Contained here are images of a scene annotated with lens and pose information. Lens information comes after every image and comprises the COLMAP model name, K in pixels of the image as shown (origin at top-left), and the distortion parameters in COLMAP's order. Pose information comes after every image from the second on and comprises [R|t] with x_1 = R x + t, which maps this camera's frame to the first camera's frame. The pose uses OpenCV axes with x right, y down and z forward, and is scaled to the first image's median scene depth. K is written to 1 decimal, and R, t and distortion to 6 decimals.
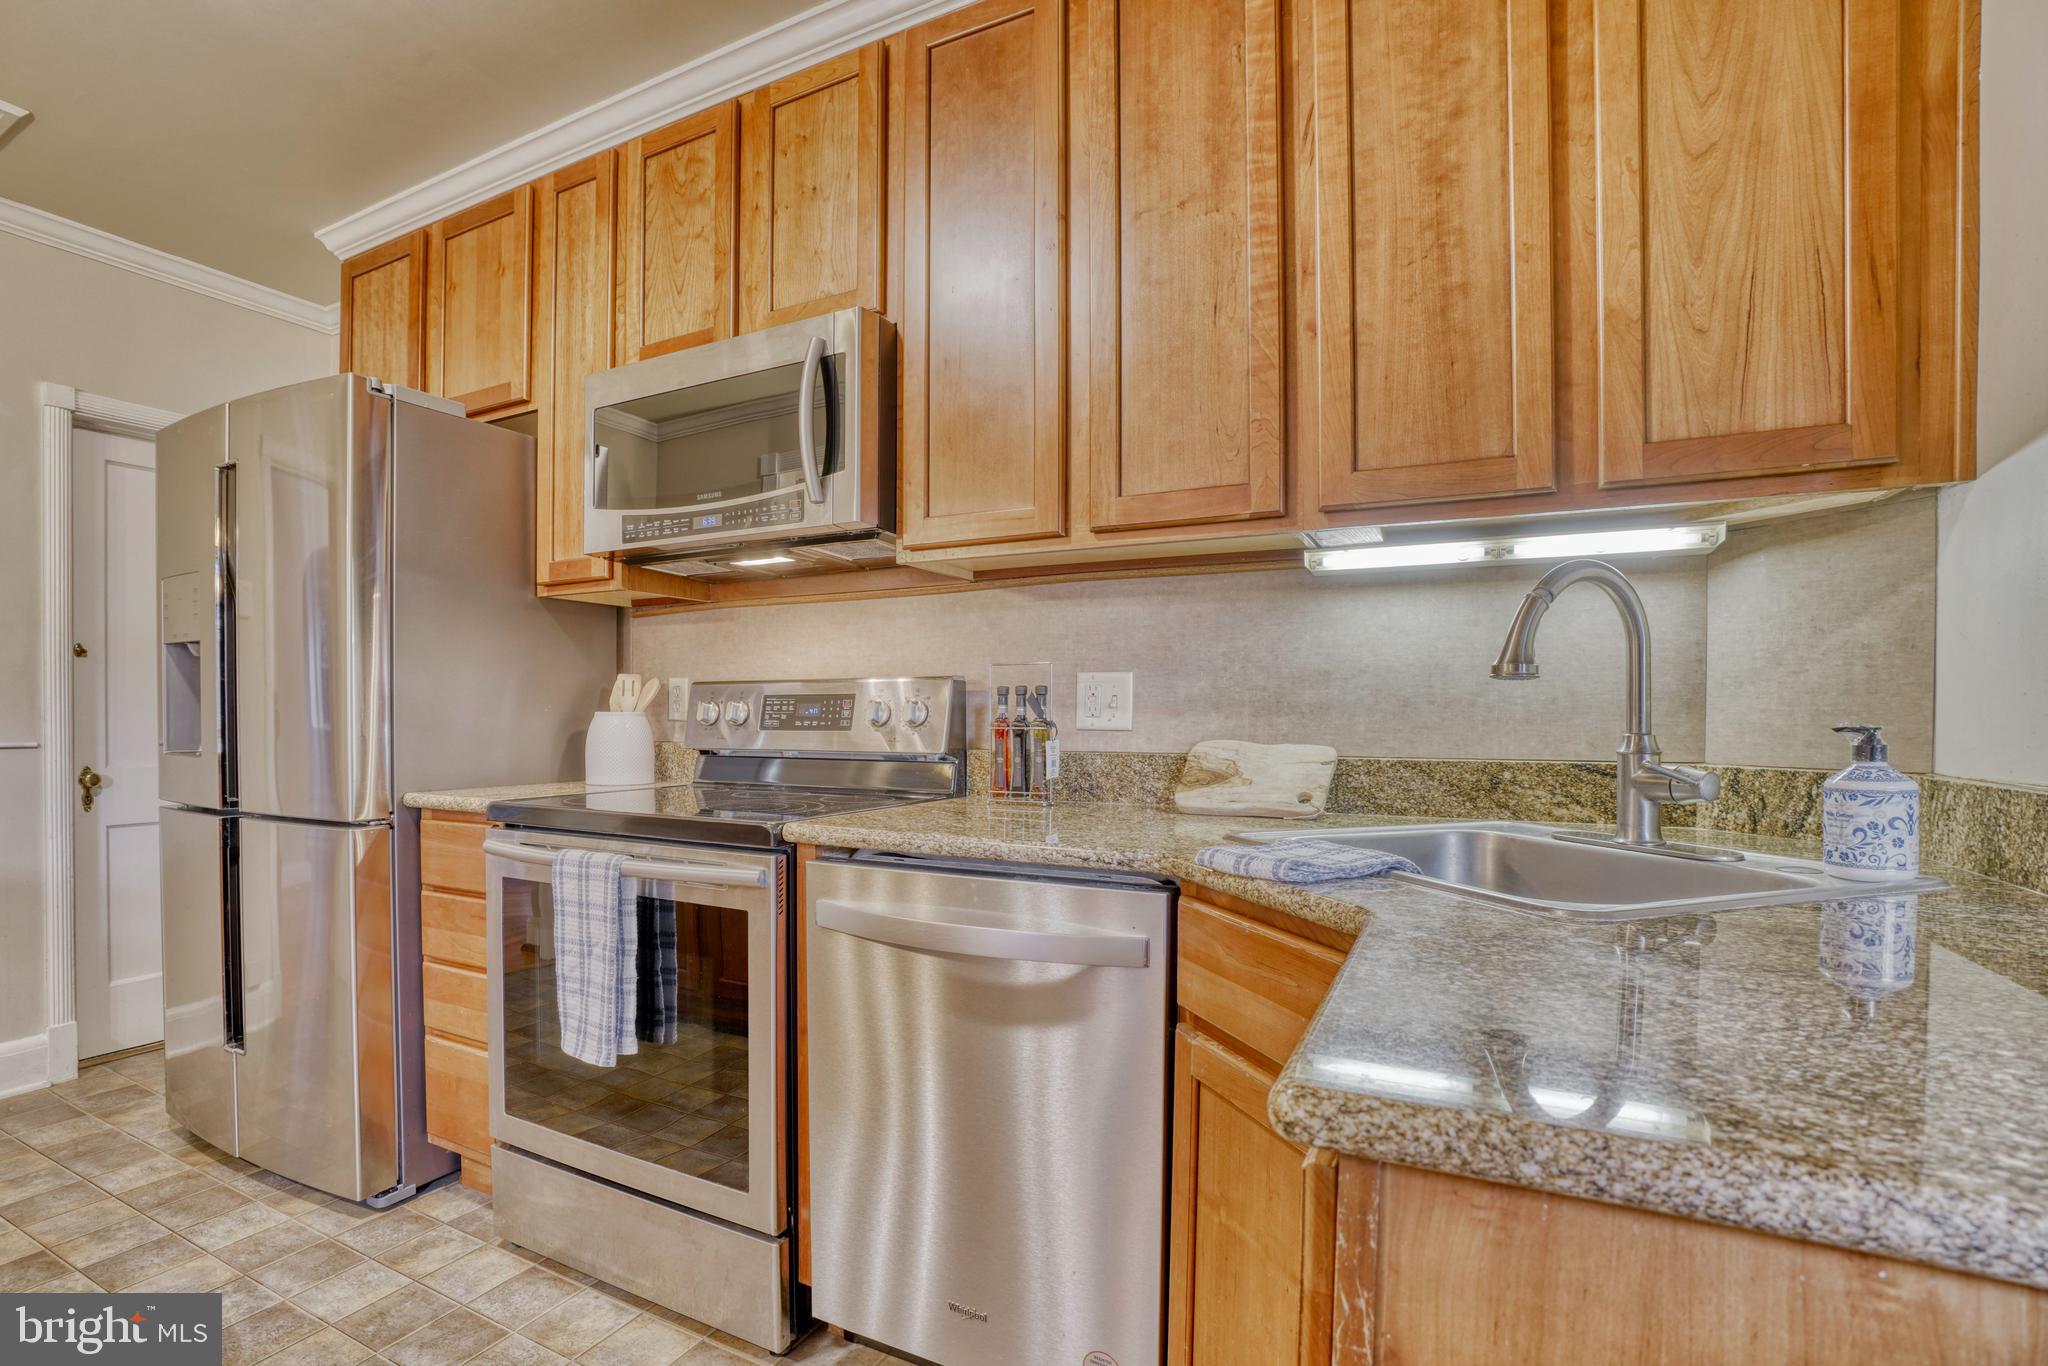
lens RADIAL K [[953.5, 0, 999.1], [0, 953.5, 717.1], [0, 0, 1]] dist [-0.061993, 0.024366]
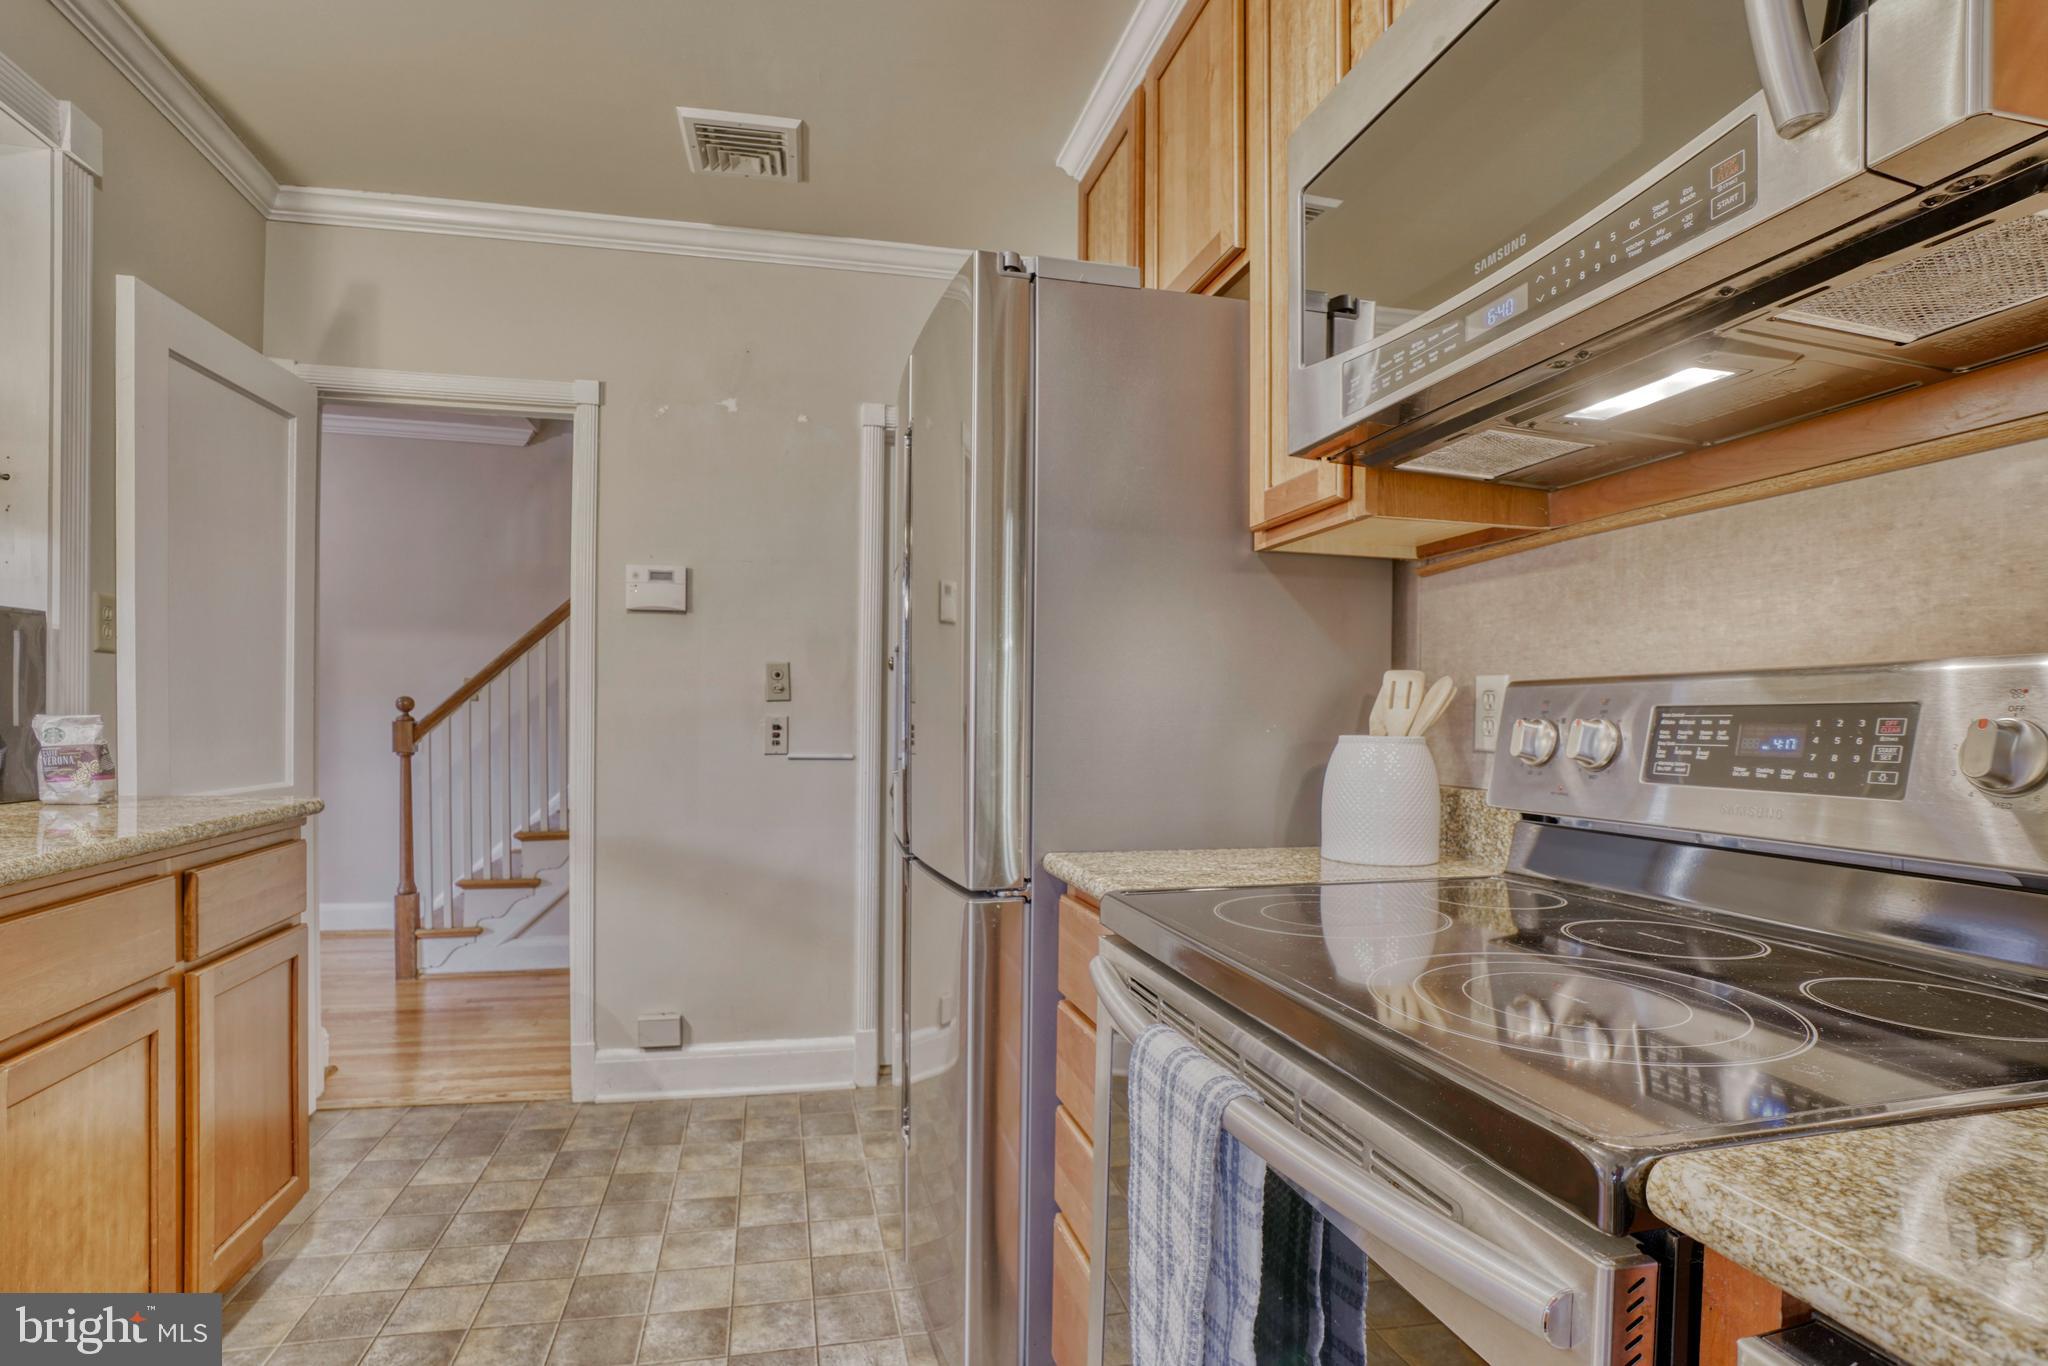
lens RADIAL K [[1008.5, 0, 1016.9], [0, 1008.5, 723.5], [0, 0, 1]] dist [-0.043457, 0.000296]
pose [[0.658174, 0.010098, -0.752798, -0.105157], [-0.014811, 0.999890, 0.000463, -0.011739], [0.752720, 0.010845, 0.658252, 0.526462]]
